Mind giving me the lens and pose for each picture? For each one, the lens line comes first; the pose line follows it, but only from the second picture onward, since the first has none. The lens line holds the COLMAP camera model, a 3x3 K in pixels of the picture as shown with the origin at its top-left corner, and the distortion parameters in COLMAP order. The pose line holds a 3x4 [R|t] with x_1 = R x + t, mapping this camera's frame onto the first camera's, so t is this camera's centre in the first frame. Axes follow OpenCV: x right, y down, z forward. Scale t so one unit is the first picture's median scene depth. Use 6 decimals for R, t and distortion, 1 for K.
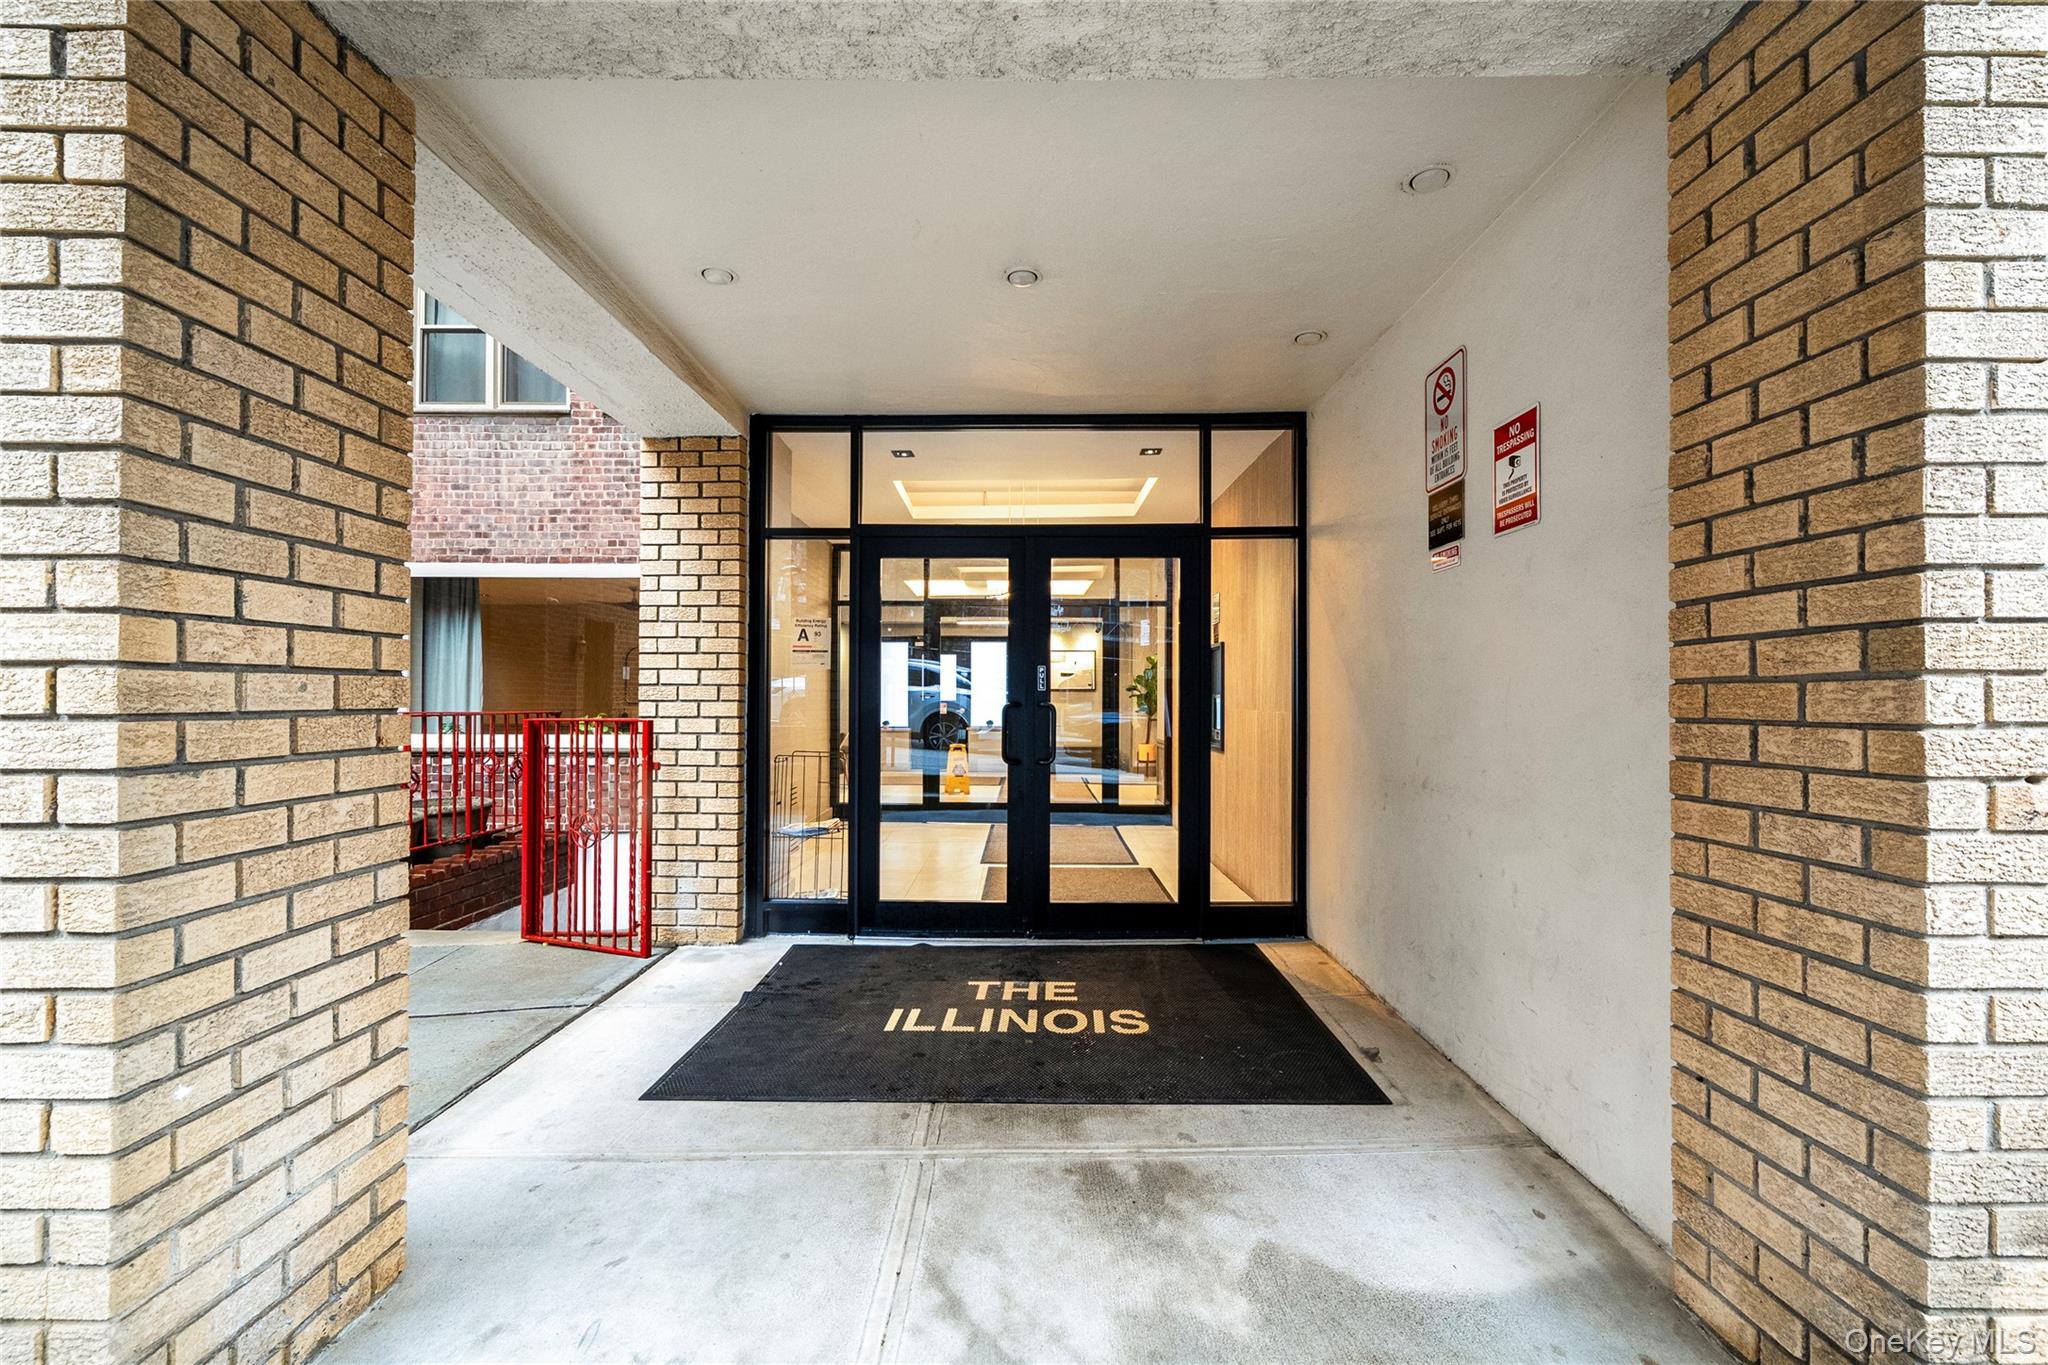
lens RADIAL K [[872.1, 0, 1021.8], [0, 872.1, 692.2], [0, 0, 1]] dist [0.000909, 0.000039]
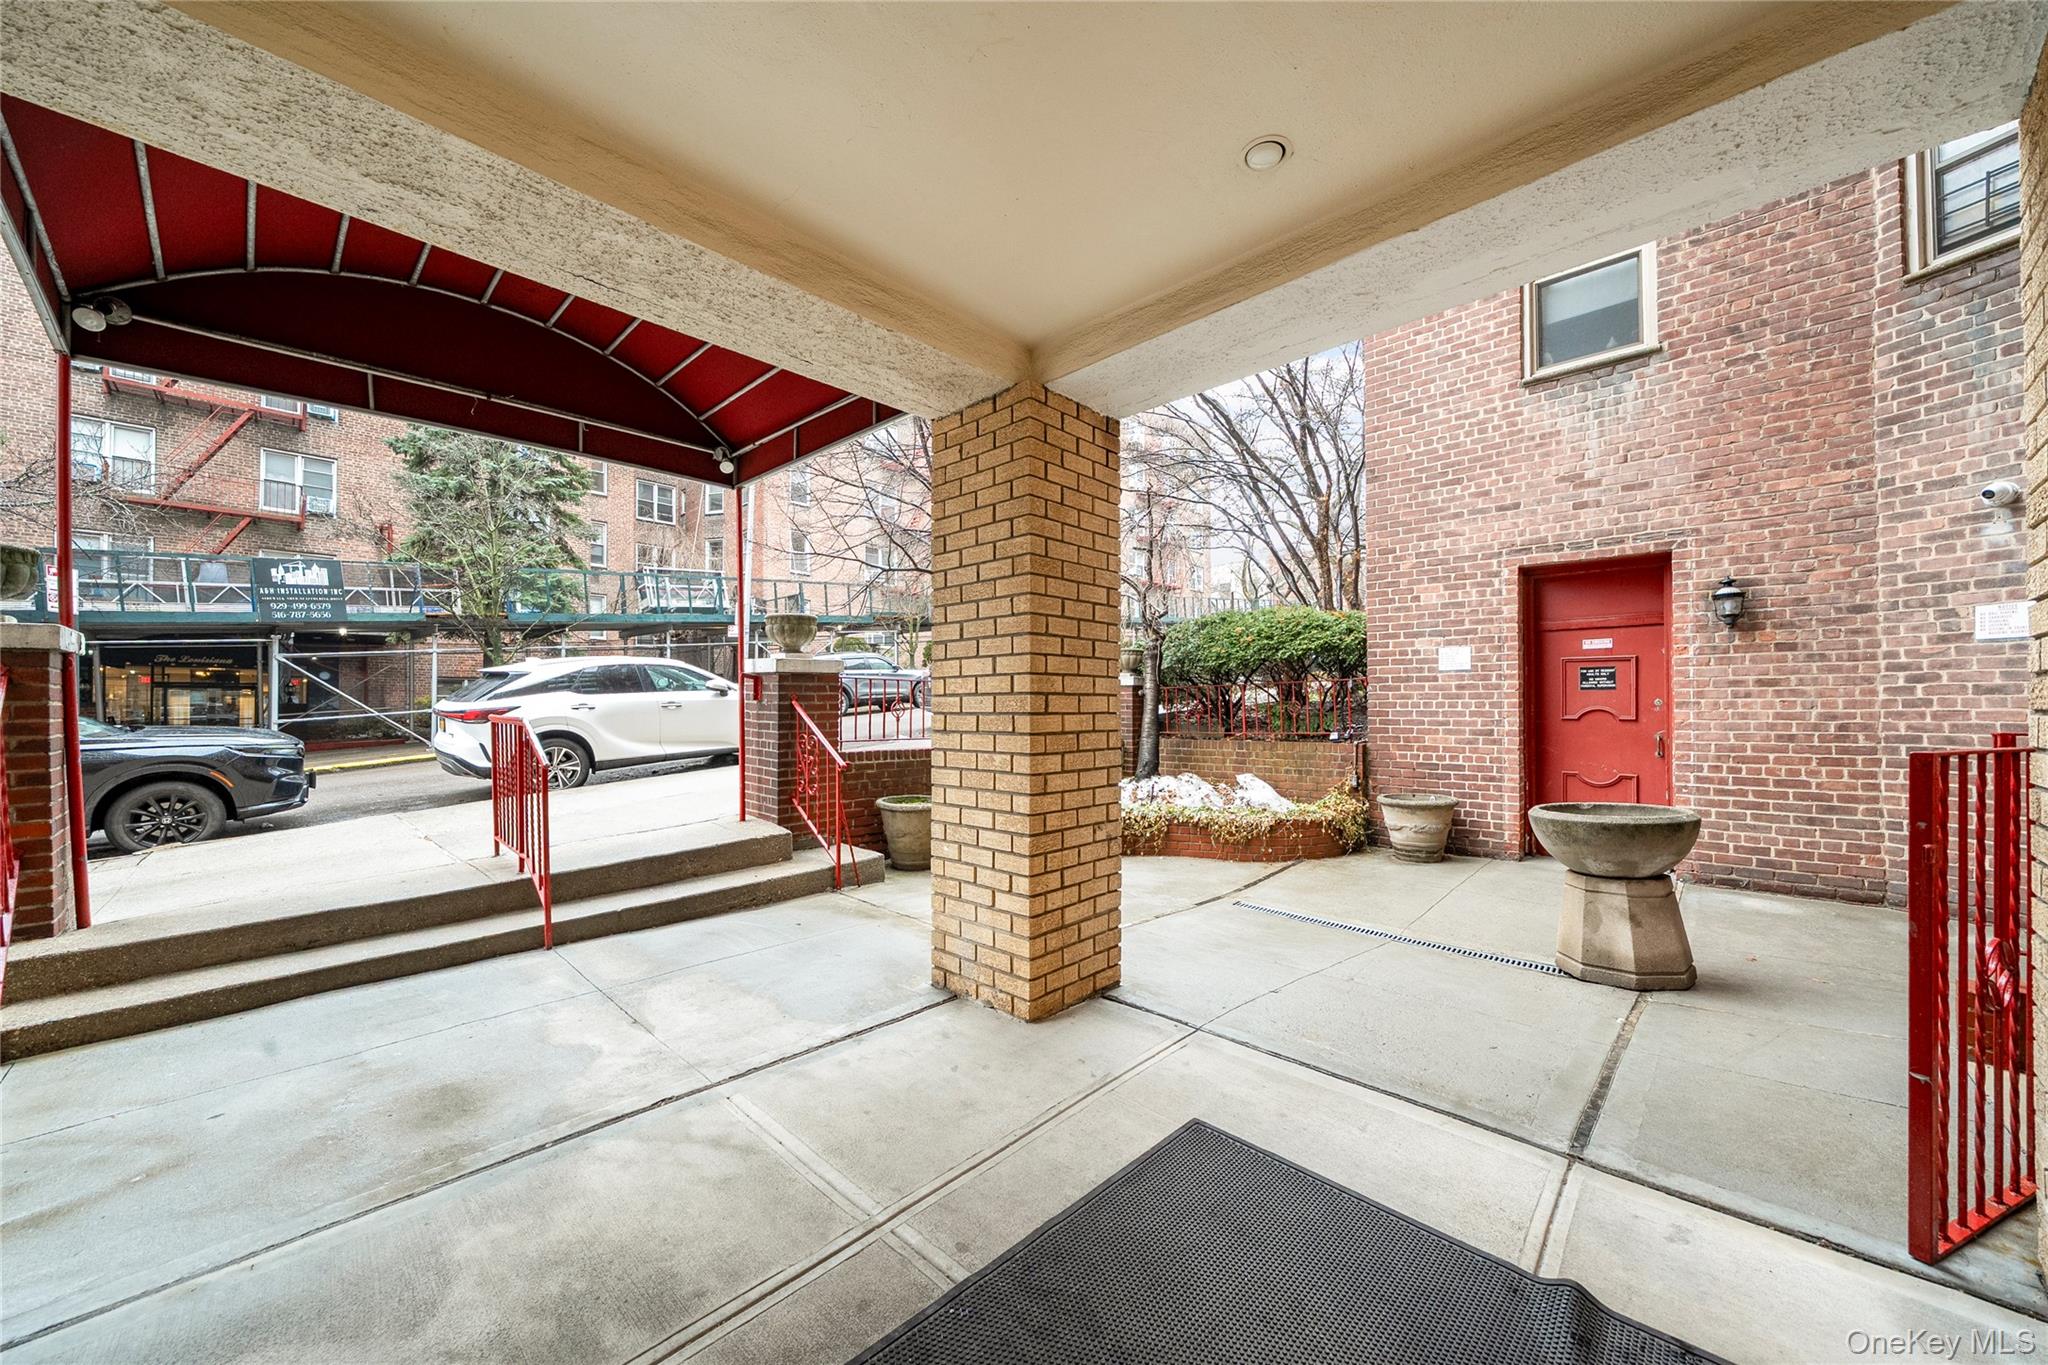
lens RADIAL K [[726.5, 0, 1020.7], [0, 726.5, 698.3], [0, 0, 1]] dist [-0.007244, 0.000100]
pose [[-0.689344, -0.011091, -0.724350, 0.389866], [0.005023, 0.999786, -0.020089, 0.019091], [0.724417, -0.017486, -0.689140, 1.944023]]
